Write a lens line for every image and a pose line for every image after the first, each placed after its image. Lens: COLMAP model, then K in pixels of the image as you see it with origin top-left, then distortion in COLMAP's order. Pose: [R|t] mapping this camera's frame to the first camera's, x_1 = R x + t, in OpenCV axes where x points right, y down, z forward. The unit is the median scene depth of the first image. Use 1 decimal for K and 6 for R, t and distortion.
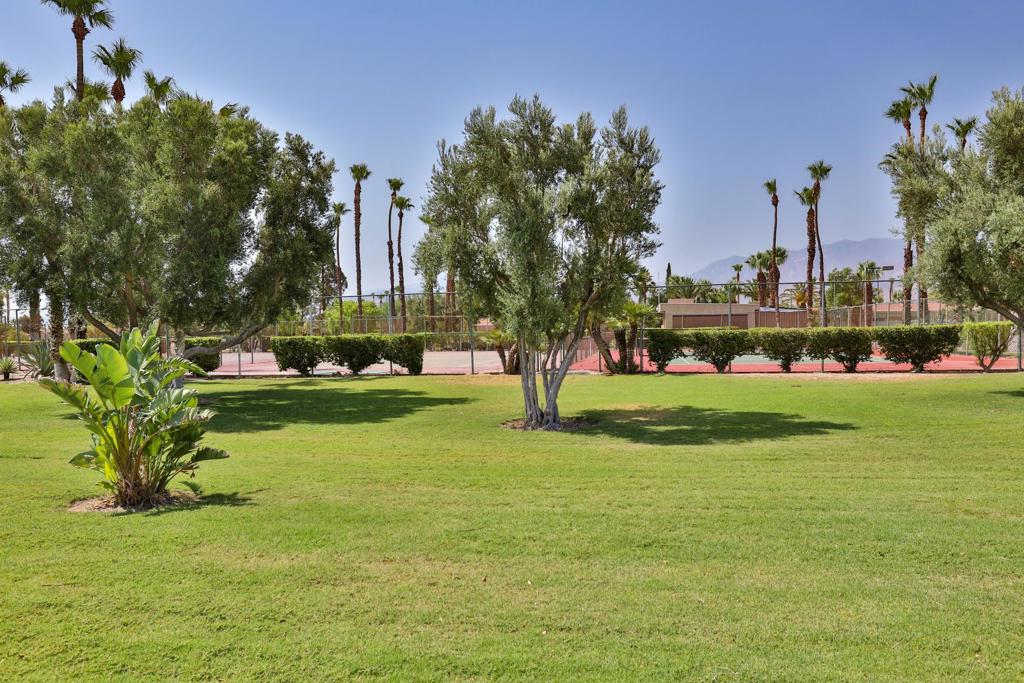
lens RADIAL K [[795.6, 0, 512.2], [0, 795.6, 343.6], [0, 0, 1]] dist [0.013907, 0.007039]
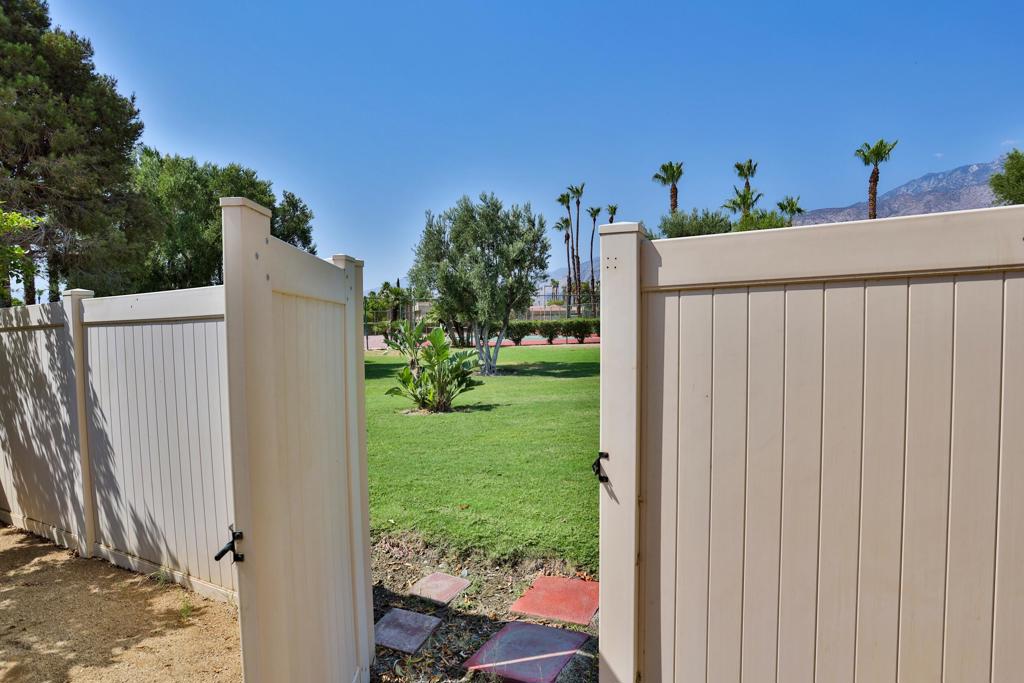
lens RADIAL K [[526.3, 0, 511.2], [0, 526.3, 336.2], [0, 0, 1]] dist [-0.002862, -0.000064]
pose [[0.912139, -0.014397, 0.409628, -0.234107], [0.010321, 0.999873, 0.012159, 0.001966], [-0.409751, -0.006863, 0.912172, -0.064912]]
